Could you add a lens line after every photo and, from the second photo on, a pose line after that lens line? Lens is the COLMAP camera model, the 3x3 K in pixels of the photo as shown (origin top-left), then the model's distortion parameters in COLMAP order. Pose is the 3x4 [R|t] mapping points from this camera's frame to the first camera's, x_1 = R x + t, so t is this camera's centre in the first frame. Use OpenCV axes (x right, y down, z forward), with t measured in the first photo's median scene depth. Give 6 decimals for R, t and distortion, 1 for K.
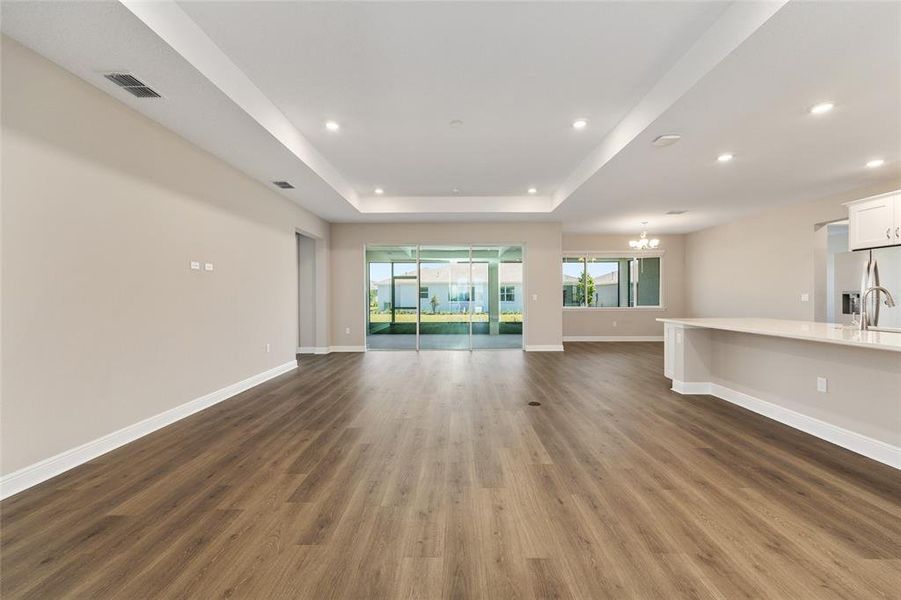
lens RADIAL K [[360.4, 0, 451.5], [0, 360.4, 296.3], [0, 0, 1]] dist [0.001791, 0.000353]
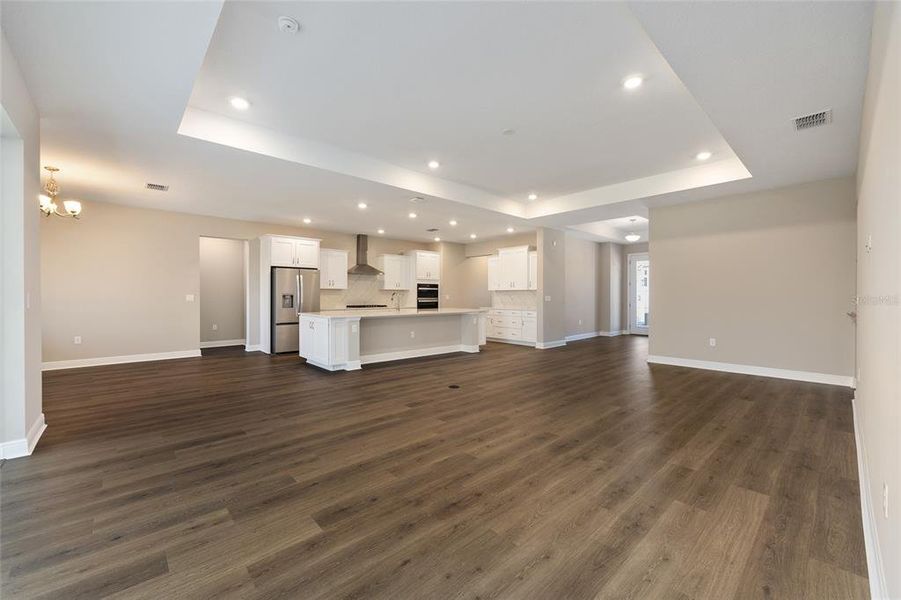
lens RADIAL K [[360.4, 0, 451.5], [0, 360.4, 296.3], [0, 0, 1]] dist [0.001791, 0.000353]
pose [[-0.683662, 0.001674, 0.729797, -0.536061], [0.000844, 0.999999, -0.001503, 0.001530], [-0.729798, -0.000412, -0.683663, 1.541303]]
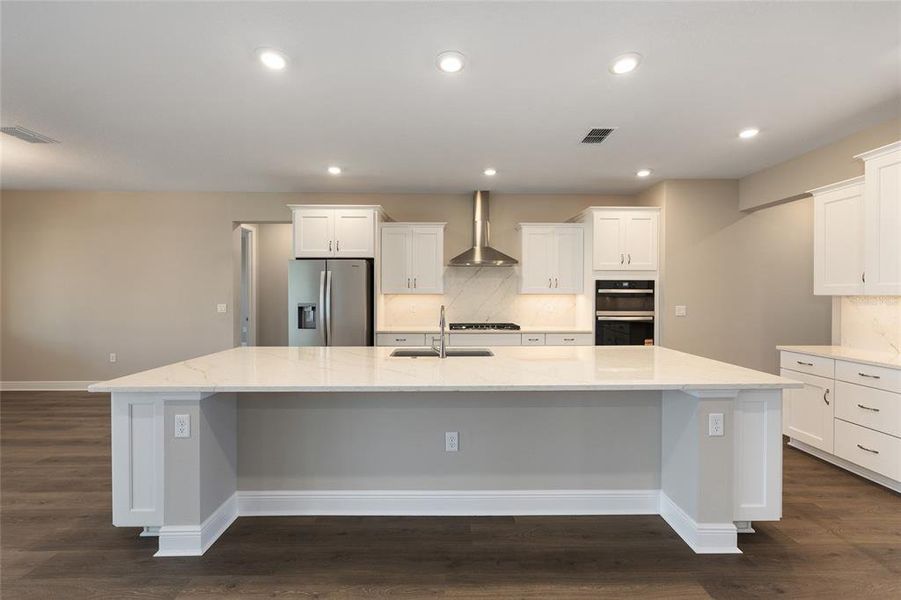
lens RADIAL K [[360.4, 0, 451.5], [0, 360.4, 296.3], [0, 0, 1]] dist [0.001791, 0.000353]
pose [[-0.027297, -0.001693, 0.999626, 0.187656], [-0.001036, 0.999998, 0.001666, -0.033355], [-0.999627, -0.000990, -0.027298, 0.653870]]
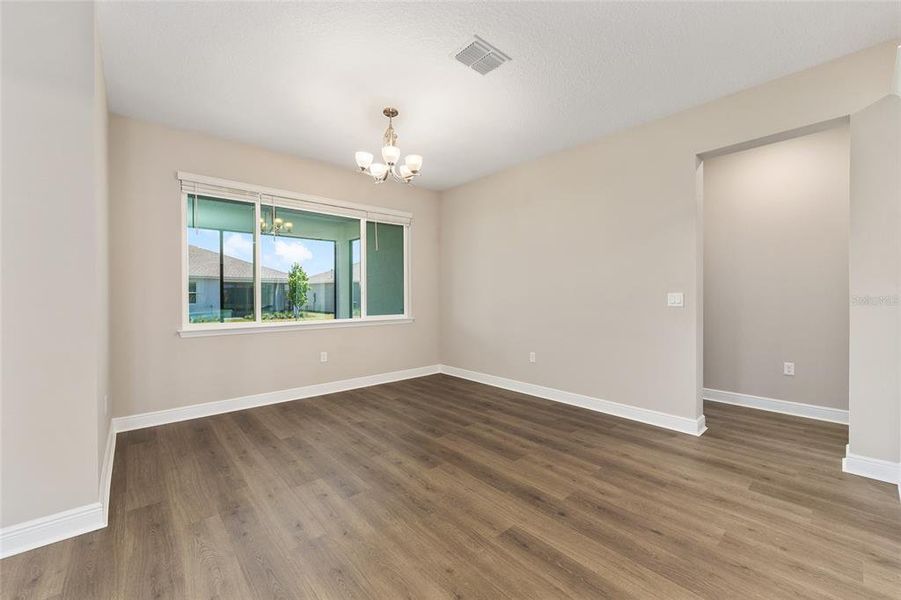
lens RADIAL K [[360.4, 0, 451.5], [0, 360.4, 296.3], [0, 0, 1]] dist [0.001791, 0.000353]
pose [[0.742264, 0.001755, 0.670105, 0.526851], [-0.000296, 0.999997, -0.002291, 0.000445], [-0.670108, 0.001502, 0.742262, 1.093293]]
